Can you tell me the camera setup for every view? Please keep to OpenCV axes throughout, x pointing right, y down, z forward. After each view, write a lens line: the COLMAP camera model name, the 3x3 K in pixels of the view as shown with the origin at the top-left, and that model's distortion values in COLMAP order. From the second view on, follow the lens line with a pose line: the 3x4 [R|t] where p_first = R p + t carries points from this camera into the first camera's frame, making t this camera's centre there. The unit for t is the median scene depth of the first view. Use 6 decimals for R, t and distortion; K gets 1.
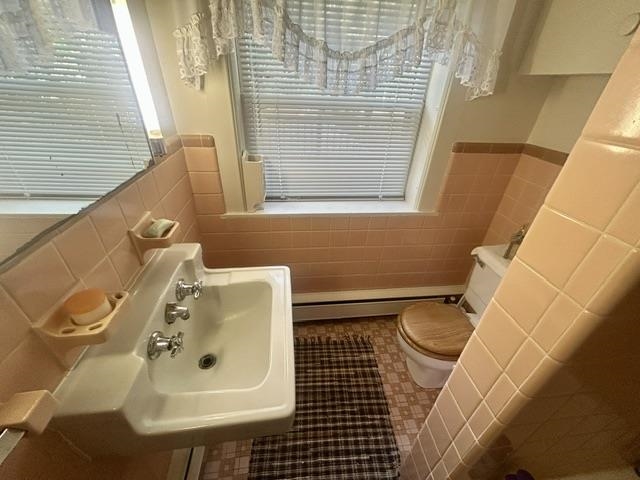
lens RADIAL K [[256.6, 0, 319.0], [0, 256.6, 241.9], [0, 0, 1]] dist [-0.001094, 0.000239]
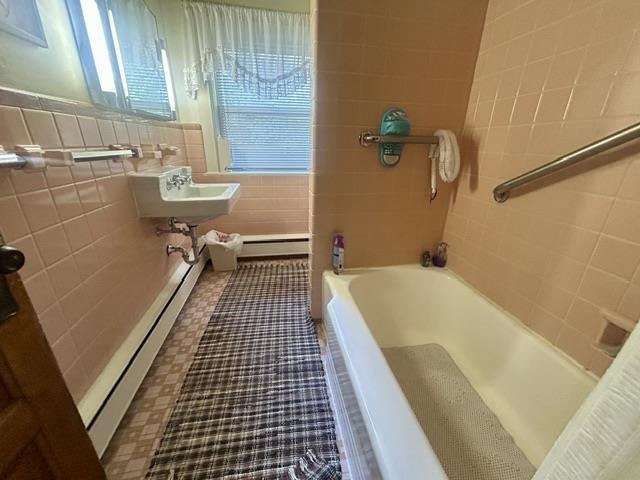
lens RADIAL K [[256.6, 0, 319.0], [0, 256.6, 238.7], [0, 0, 1]] dist [-0.001094, 0.000239]
pose [[0.998240, -0.039715, 0.044044, 0.358779], [0.047489, 0.980147, -0.192501, 0.900476], [-0.035524, 0.194254, 0.980308, -0.750230]]
